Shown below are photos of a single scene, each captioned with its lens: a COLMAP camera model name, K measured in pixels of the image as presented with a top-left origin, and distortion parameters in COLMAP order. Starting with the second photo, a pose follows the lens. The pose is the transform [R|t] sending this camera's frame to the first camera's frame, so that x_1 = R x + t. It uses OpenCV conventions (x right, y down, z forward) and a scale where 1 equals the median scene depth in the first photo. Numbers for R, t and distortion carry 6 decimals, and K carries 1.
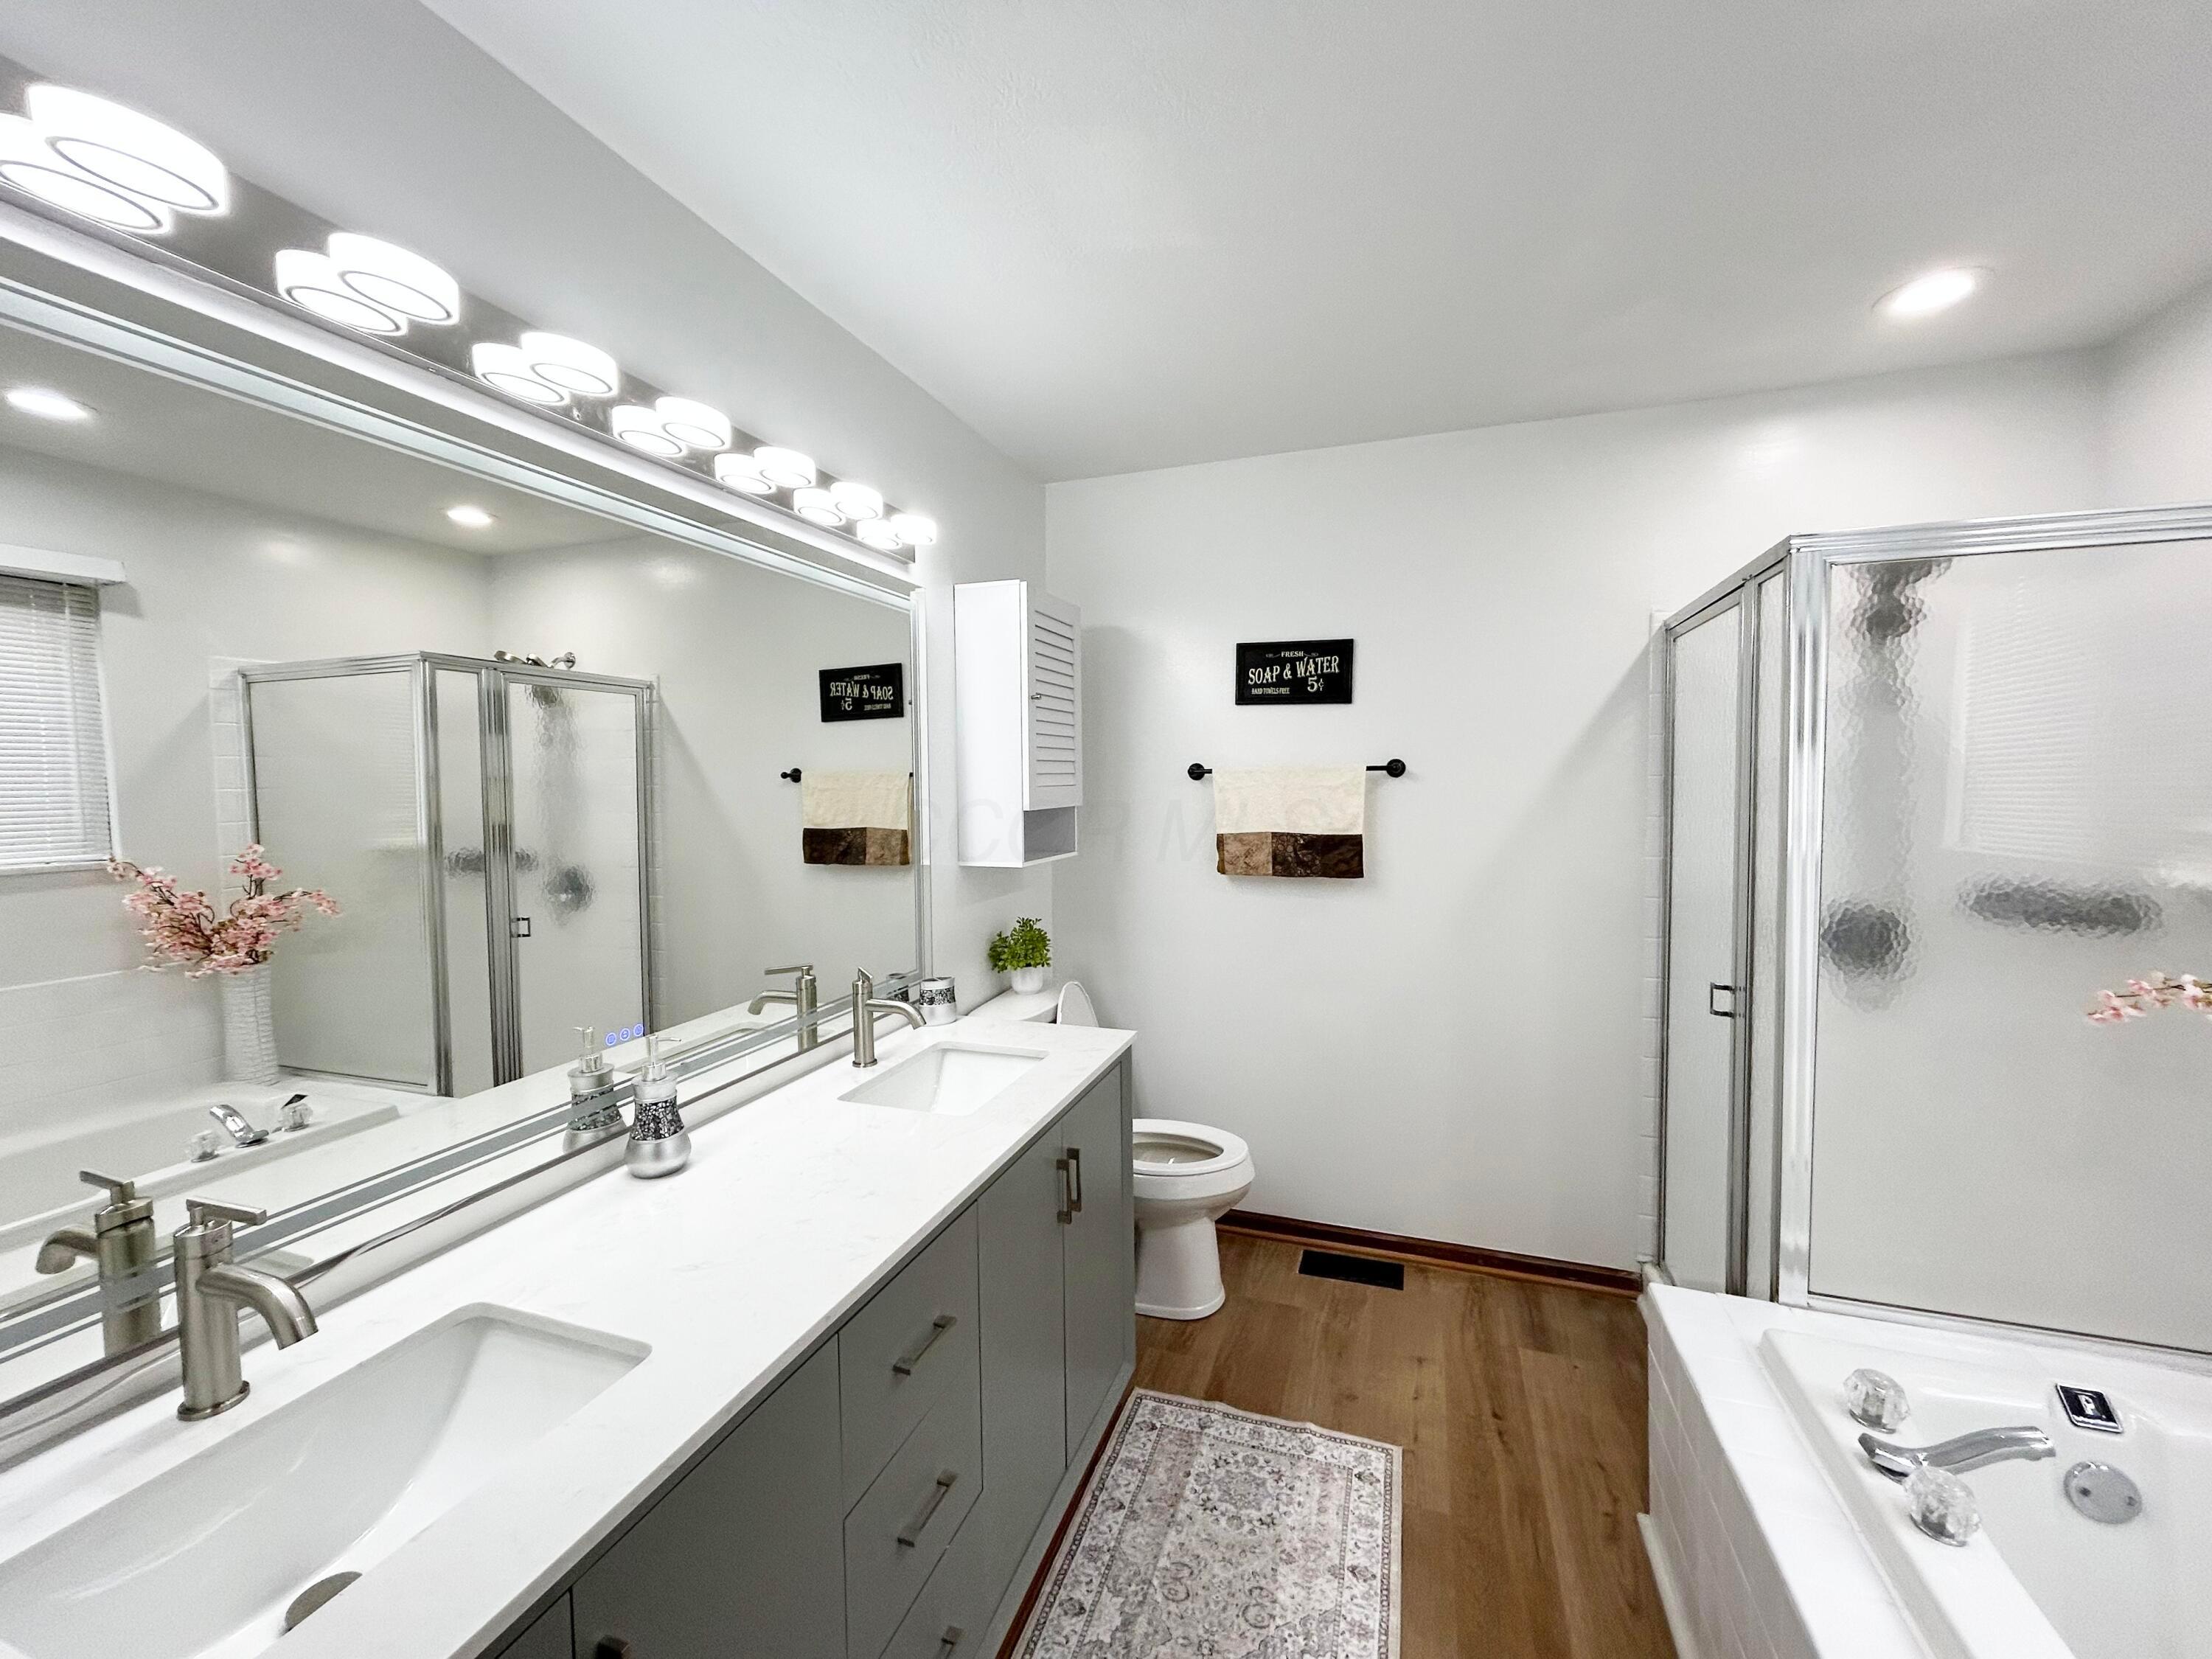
lens RADIAL K [[897.0, 0, 1099.5], [0, 897.0, 820.5], [0, 0, 1]] dist [0.001178, 0.001602]
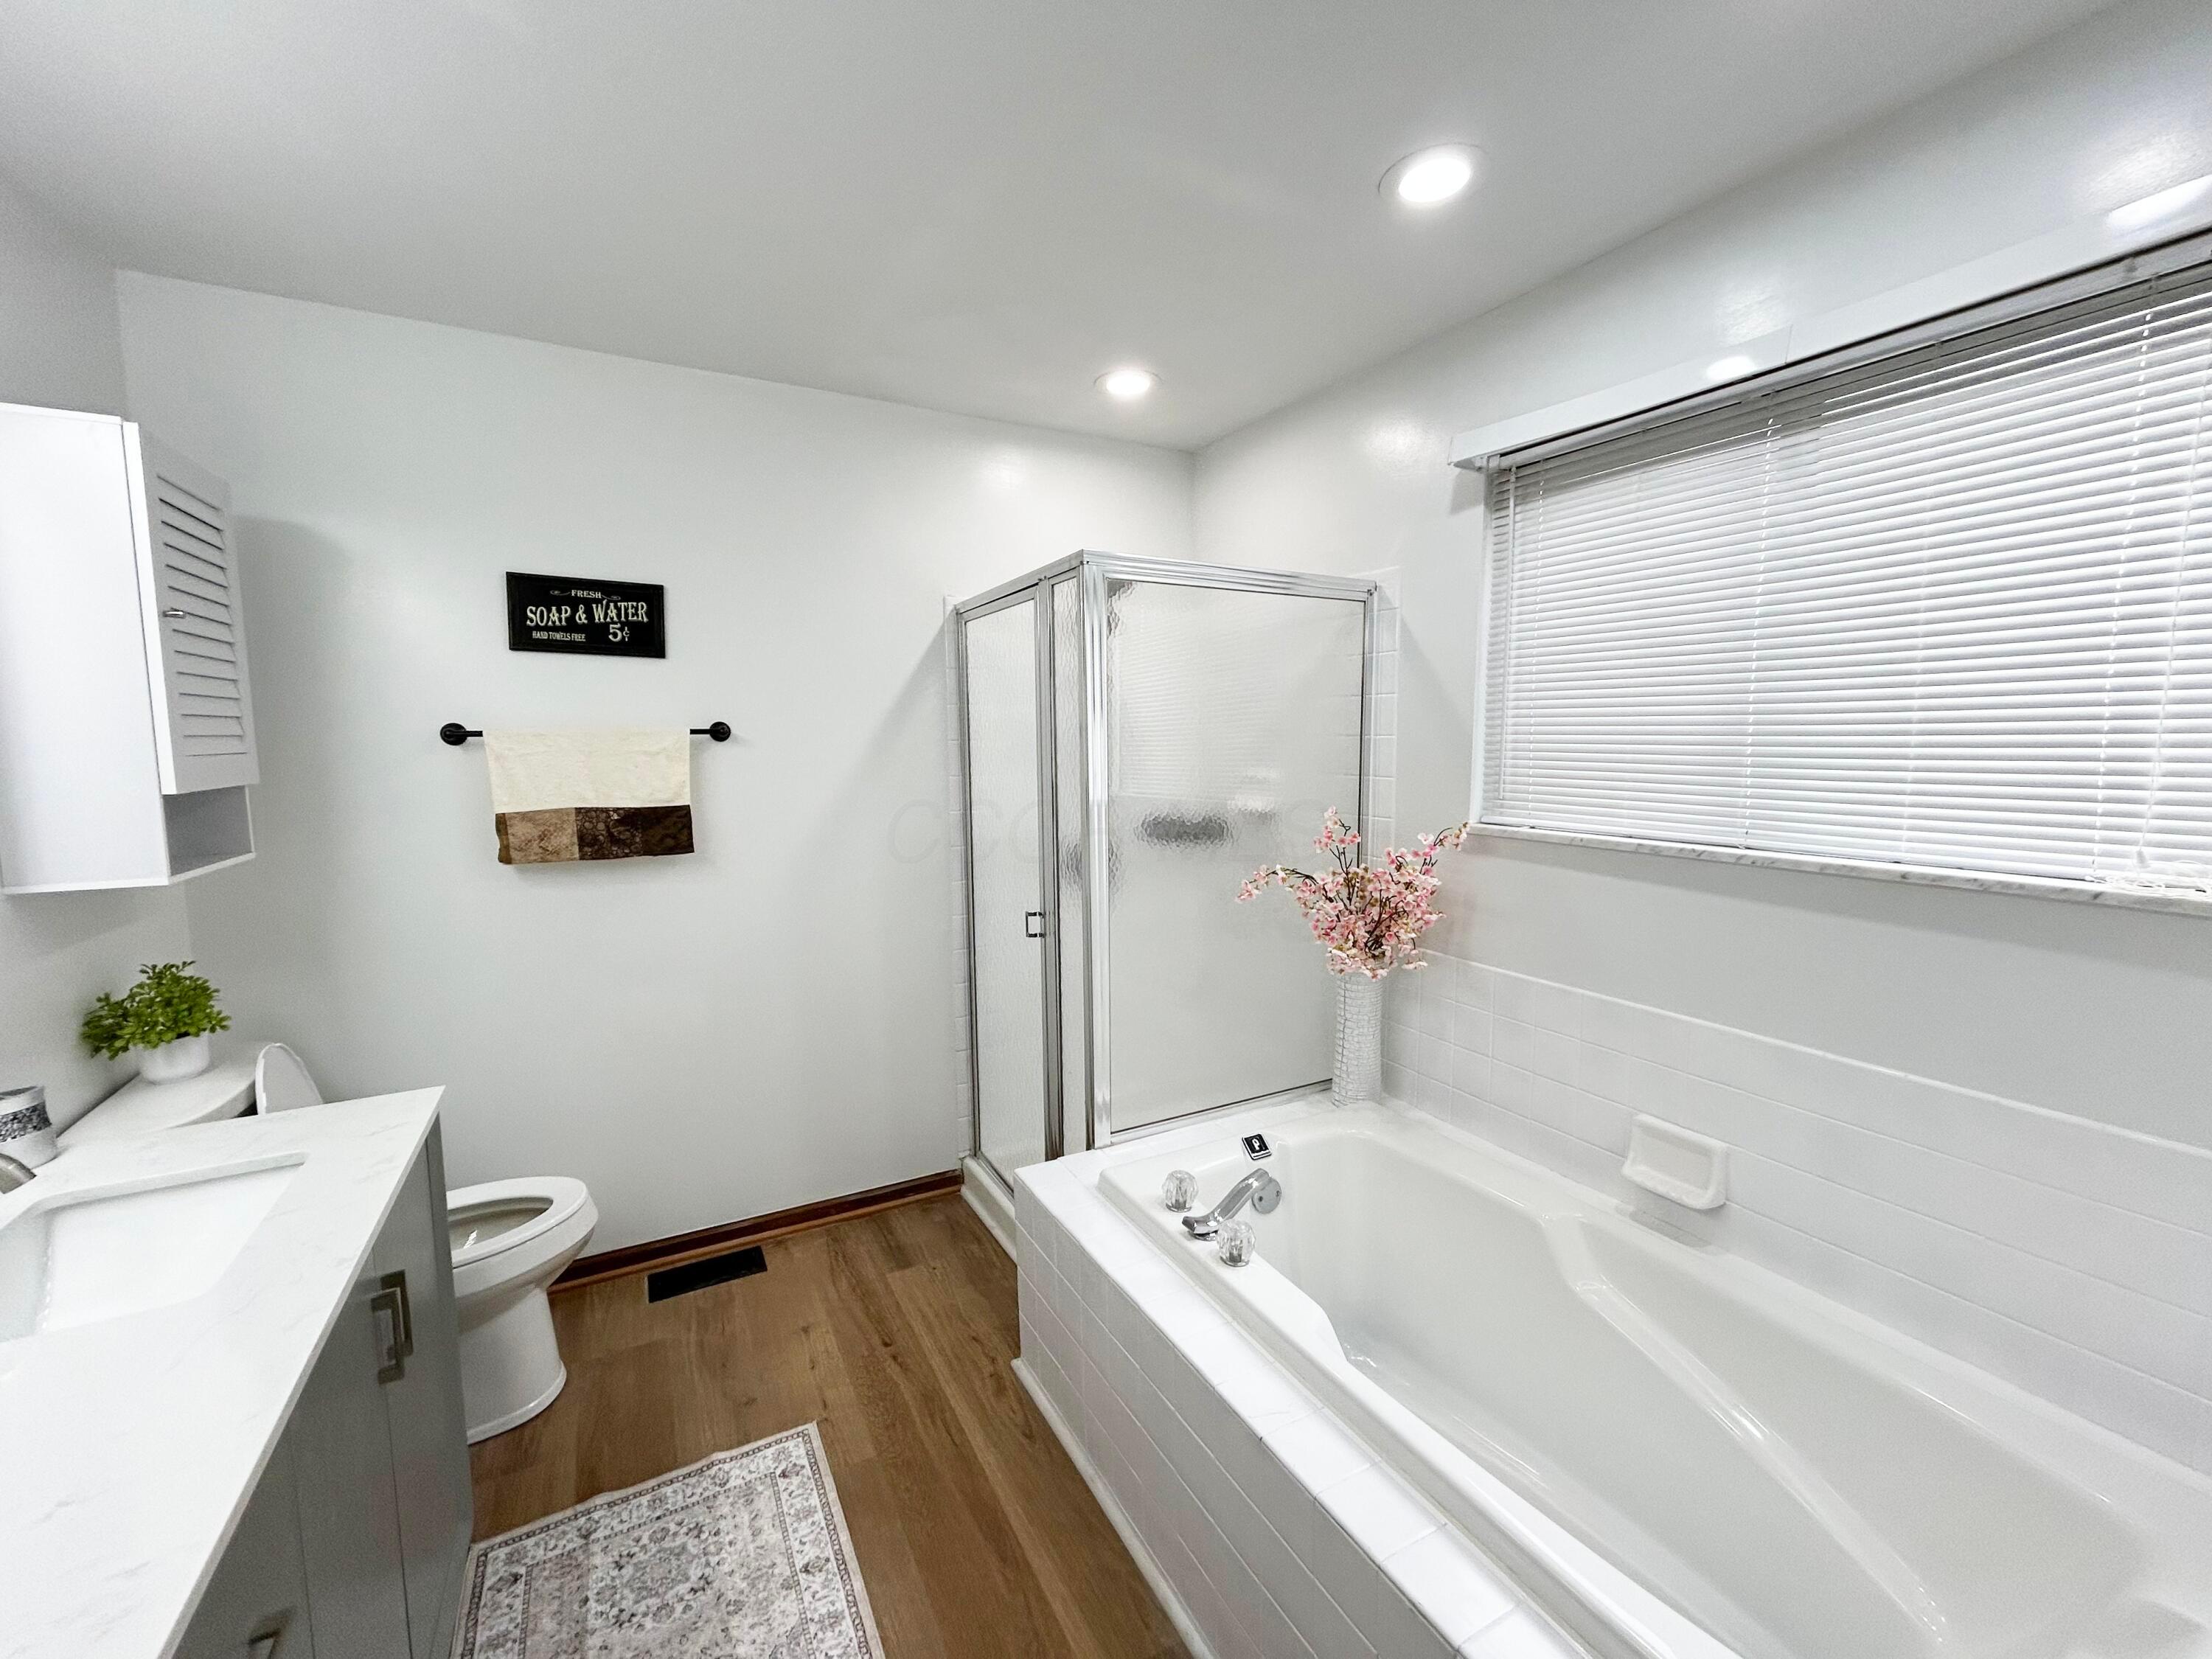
lens RADIAL K [[897.0, 0, 1105.5], [0, 897.0, 822.9], [0, 0, 1]] dist [0.001178, 0.001602]
pose [[0.669634, -0.066620, 0.739697, -0.112360], [0.034774, 0.997689, 0.058376, -0.005233], [-0.741876, -0.013368, 0.670403, 0.089185]]
